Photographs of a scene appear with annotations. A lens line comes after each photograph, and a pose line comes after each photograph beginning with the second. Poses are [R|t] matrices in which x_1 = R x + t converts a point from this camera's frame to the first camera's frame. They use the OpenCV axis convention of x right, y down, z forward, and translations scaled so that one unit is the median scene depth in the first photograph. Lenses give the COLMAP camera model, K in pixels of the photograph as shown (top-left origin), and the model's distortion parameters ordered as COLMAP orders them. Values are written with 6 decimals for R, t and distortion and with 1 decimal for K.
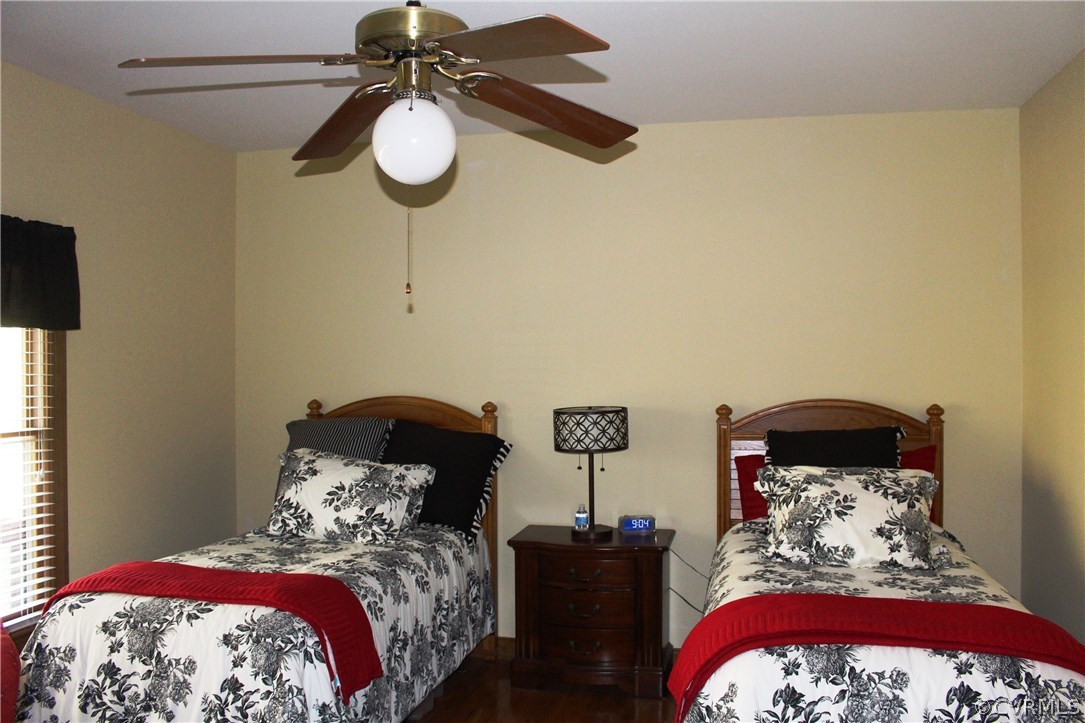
lens RADIAL K [[912.5, 0, 542.5], [0, 912.5, 361.5], [0, 0, 1]] dist [-0.166455, 0.141109]
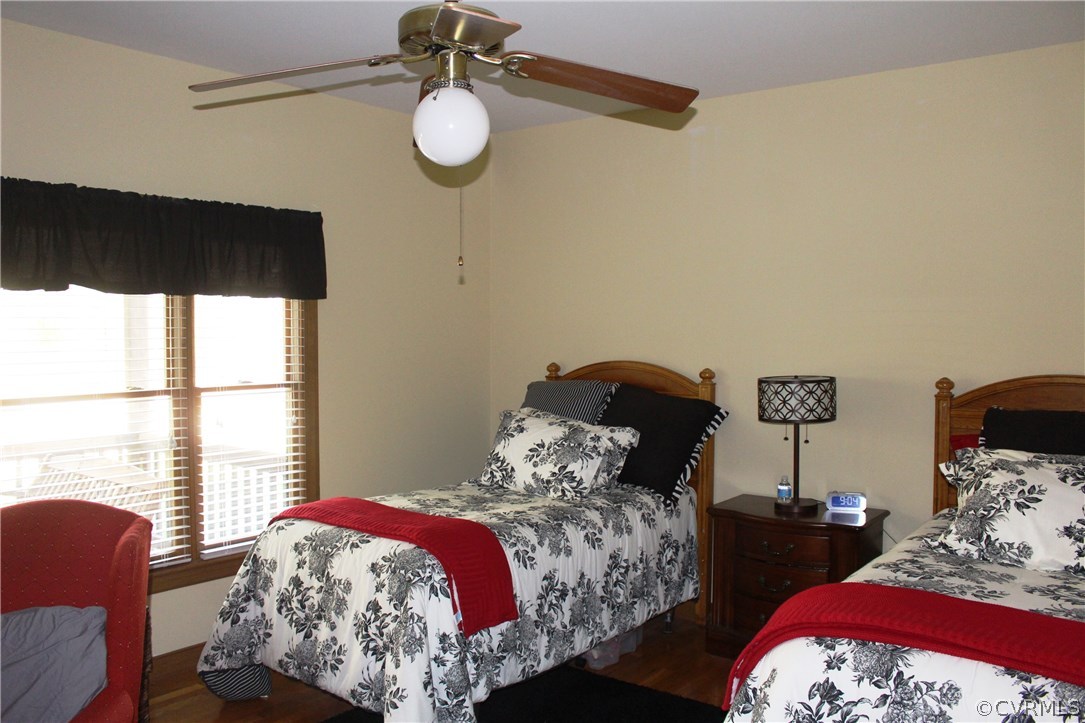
lens RADIAL K [[912.5, 0, 542.5], [0, 912.5, 361.5], [0, 0, 1]] dist [-0.166455, 0.141109]
pose [[0.904001, 0.021628, -0.426983, 0.269228], [-0.005350, 0.999214, 0.039286, -0.001936], [0.427497, -0.033230, 0.903406, 0.031155]]
